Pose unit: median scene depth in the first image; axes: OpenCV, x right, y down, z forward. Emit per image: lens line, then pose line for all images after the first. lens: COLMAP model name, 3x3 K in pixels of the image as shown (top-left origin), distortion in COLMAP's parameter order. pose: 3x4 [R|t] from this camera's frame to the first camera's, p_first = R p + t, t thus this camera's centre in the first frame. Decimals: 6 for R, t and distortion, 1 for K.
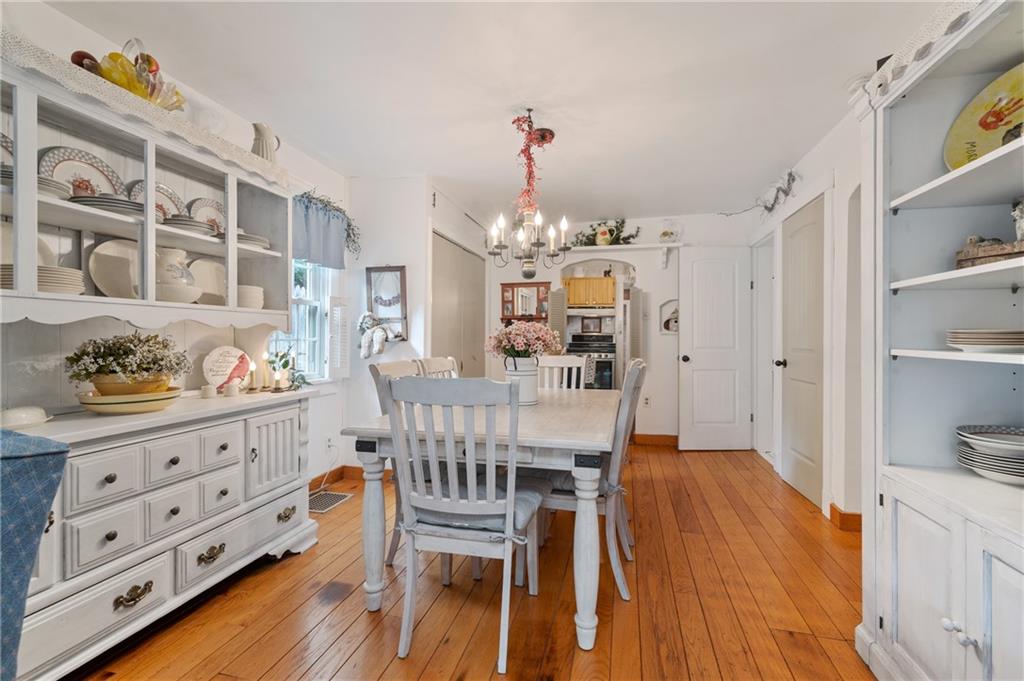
lens RADIAL K [[443.0, 0, 512.3], [0, 443.0, 341.6], [0, 0, 1]] dist [0.000541, -0.000029]
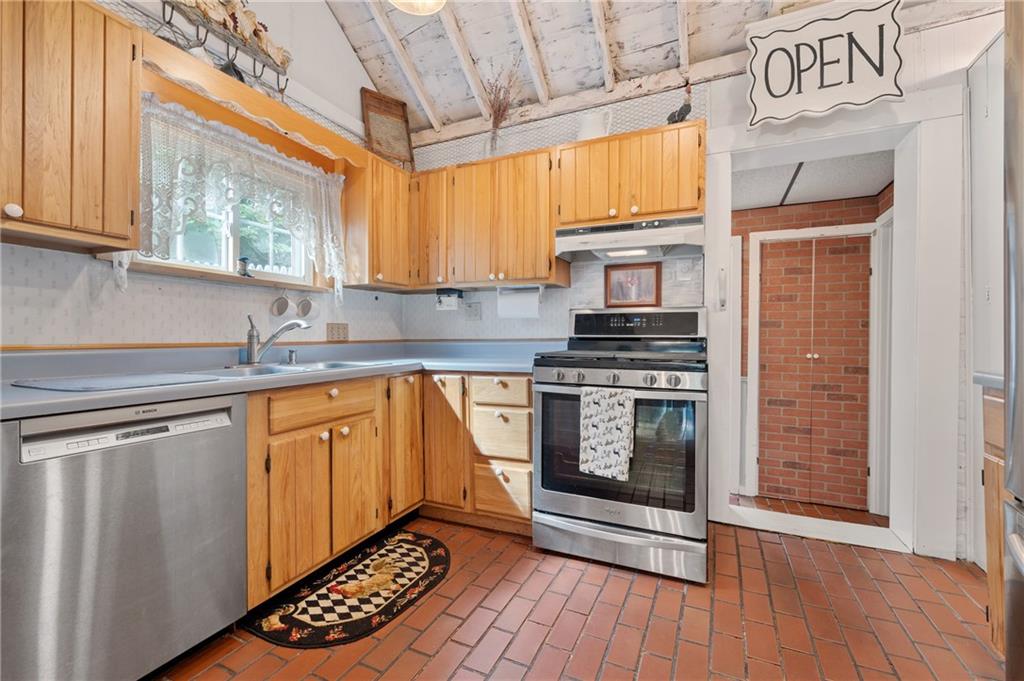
lens RADIAL K [[443.0, 0, 512.0], [0, 443.0, 336.3], [0, 0, 1]] dist [0.000541, -0.000029]
pose [[0.983521, -0.003205, -0.180764, 0.152333], [0.003113, 0.999995, -0.000796, 0.002142], [0.180766, 0.000220, 0.983526, 0.661132]]
